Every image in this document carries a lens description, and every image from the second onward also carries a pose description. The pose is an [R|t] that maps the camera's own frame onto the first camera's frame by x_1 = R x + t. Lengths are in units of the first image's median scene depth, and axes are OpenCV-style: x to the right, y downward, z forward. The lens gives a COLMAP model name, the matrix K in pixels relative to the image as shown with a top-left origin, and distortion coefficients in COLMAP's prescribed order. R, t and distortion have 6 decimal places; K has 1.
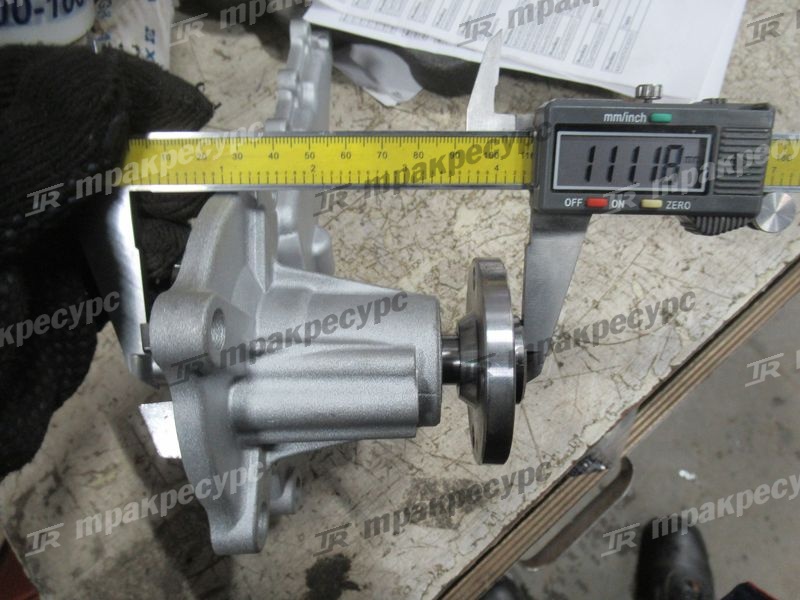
lens RADIAL K [[594.2, 0, 387.3], [0, 594.2, 290.4], [0, 0, 1]] dist [0.002306, -0.004014]
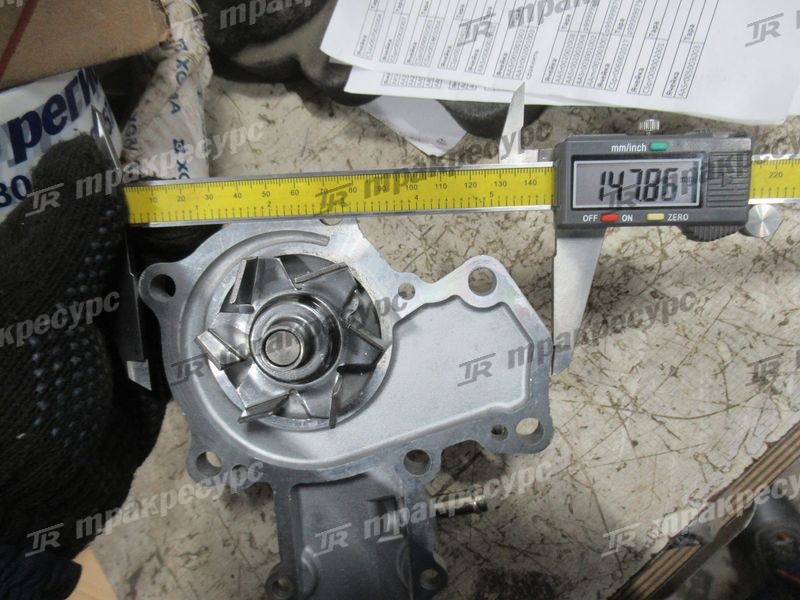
lens RADIAL K [[594.2, 0, 389.2], [0, 594.2, 291.2], [0, 0, 1]] dist [0.002306, -0.004014]
pose [[0.973579, -0.091529, -0.209206, 0.132510], [0.109112, 0.991264, 0.074090, -0.207963], [0.200597, -0.094960, 0.975061, 0.055771]]
